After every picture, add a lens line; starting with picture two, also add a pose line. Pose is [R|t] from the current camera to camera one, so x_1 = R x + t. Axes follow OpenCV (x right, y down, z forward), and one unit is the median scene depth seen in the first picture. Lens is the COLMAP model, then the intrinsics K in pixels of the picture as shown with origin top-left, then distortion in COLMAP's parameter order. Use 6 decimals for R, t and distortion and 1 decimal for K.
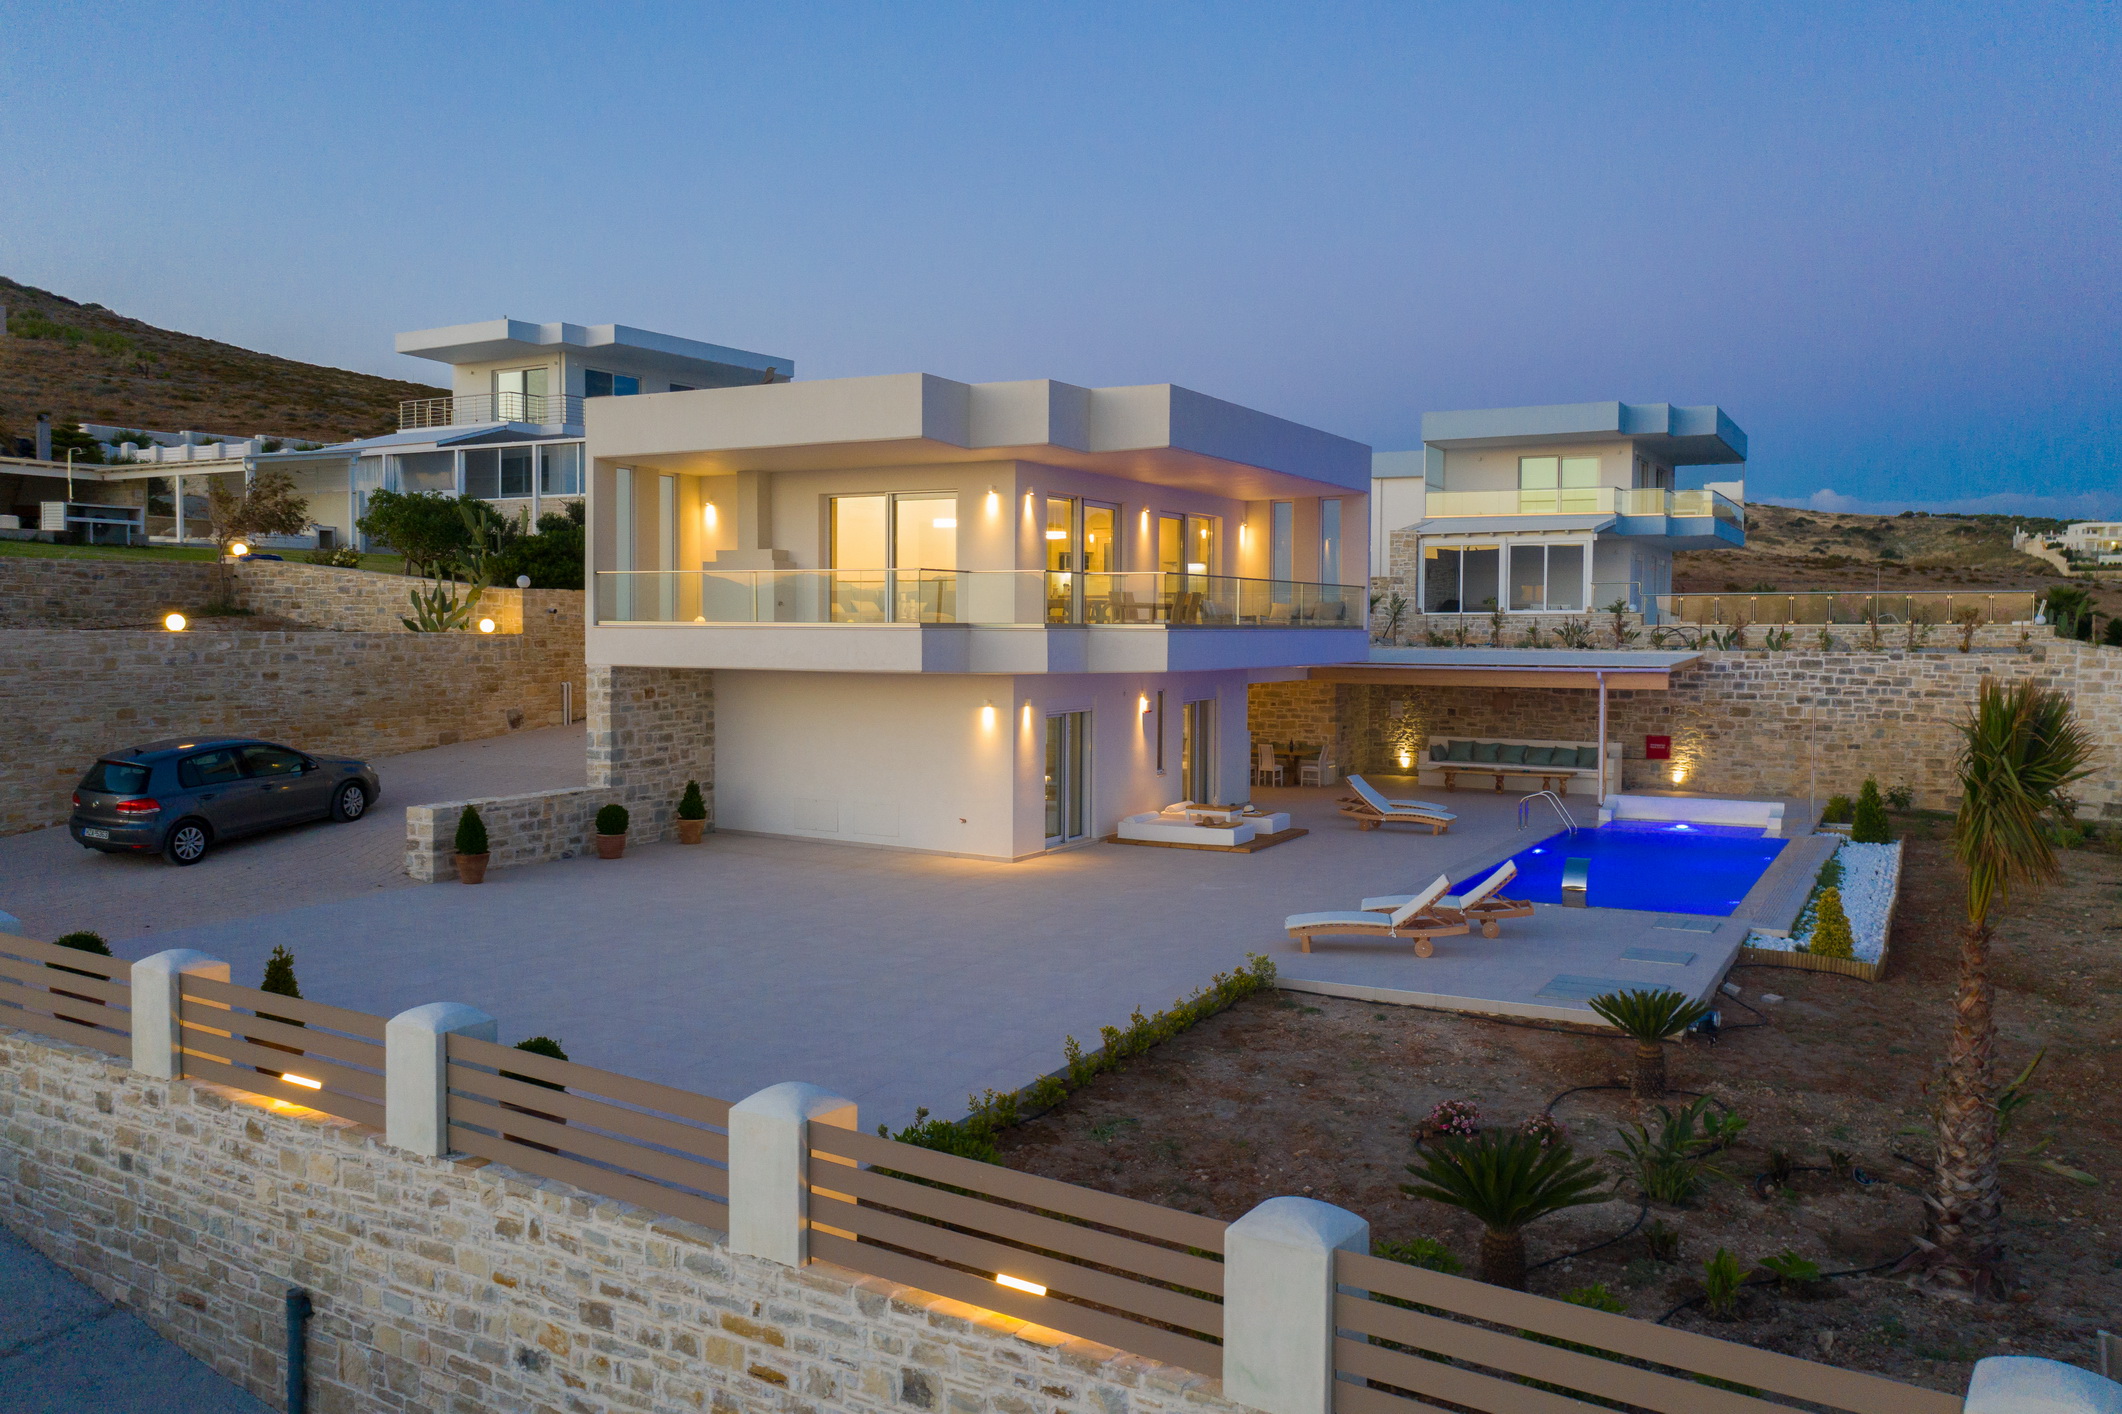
lens RADIAL K [[1541.7, 0, 1061.0], [0, 1541.7, 707.0], [0, 0, 1]] dist [-0.006799, 0.004734]
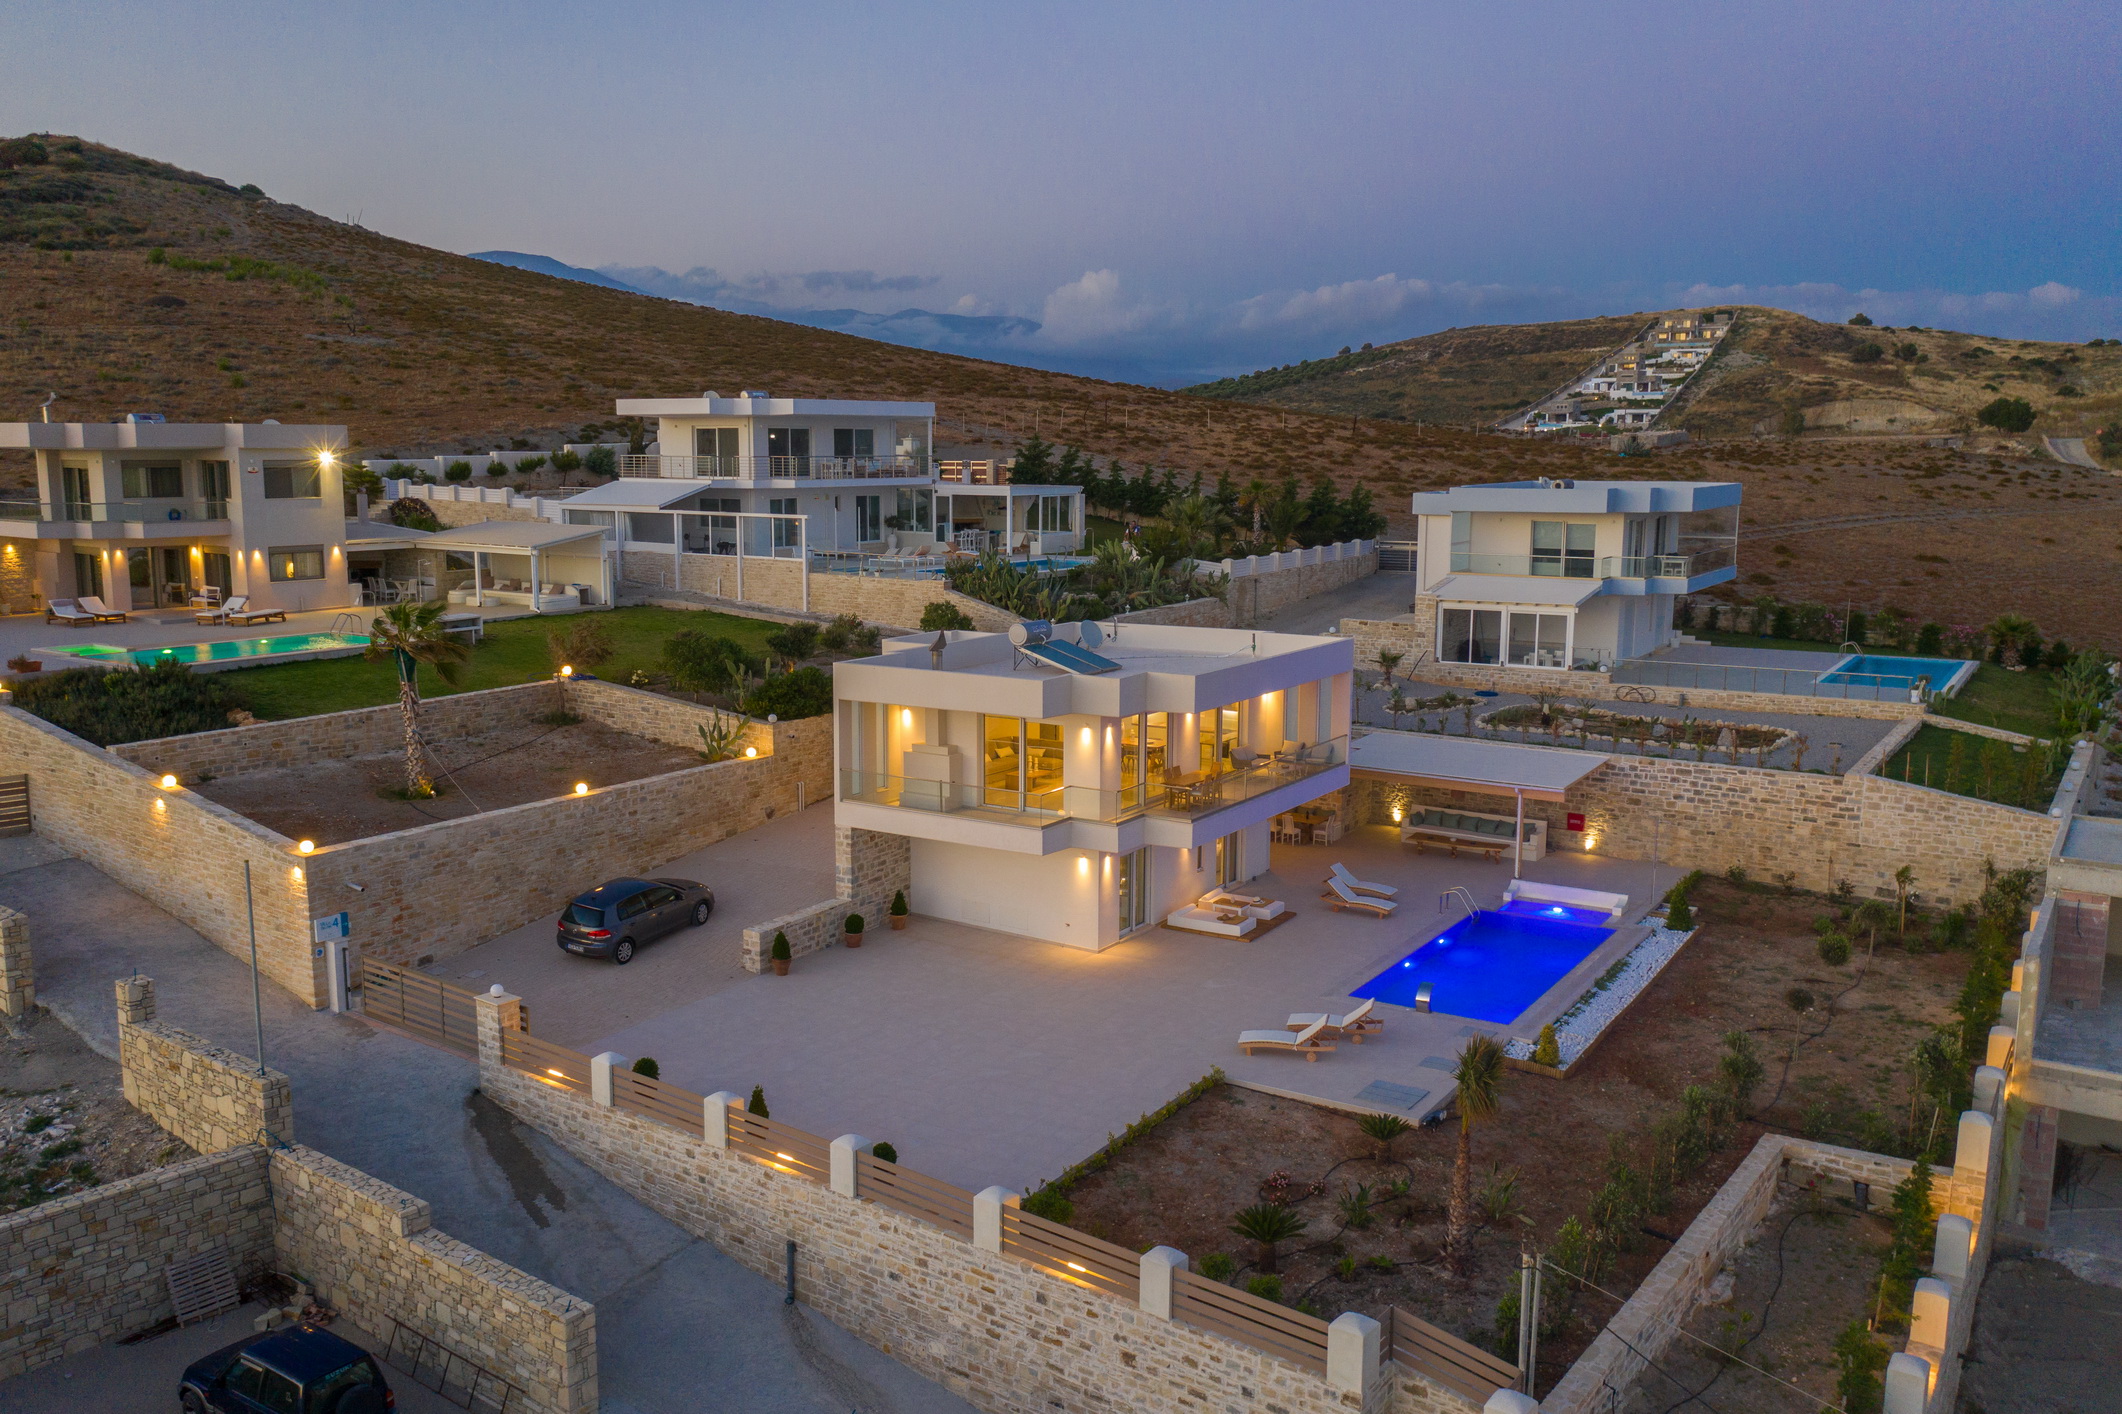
lens RADIAL K [[1580.1, 0, 1061.0], [0, 1580.1, 707.0], [0, 0, 1]] dist [-0.004878, -0.003493]
pose [[0.997041, 0.011765, -0.075968, 0.057859], [-0.003462, 0.994088, 0.108525, -0.365989], [0.076796, -0.107941, 0.991187, -0.676266]]
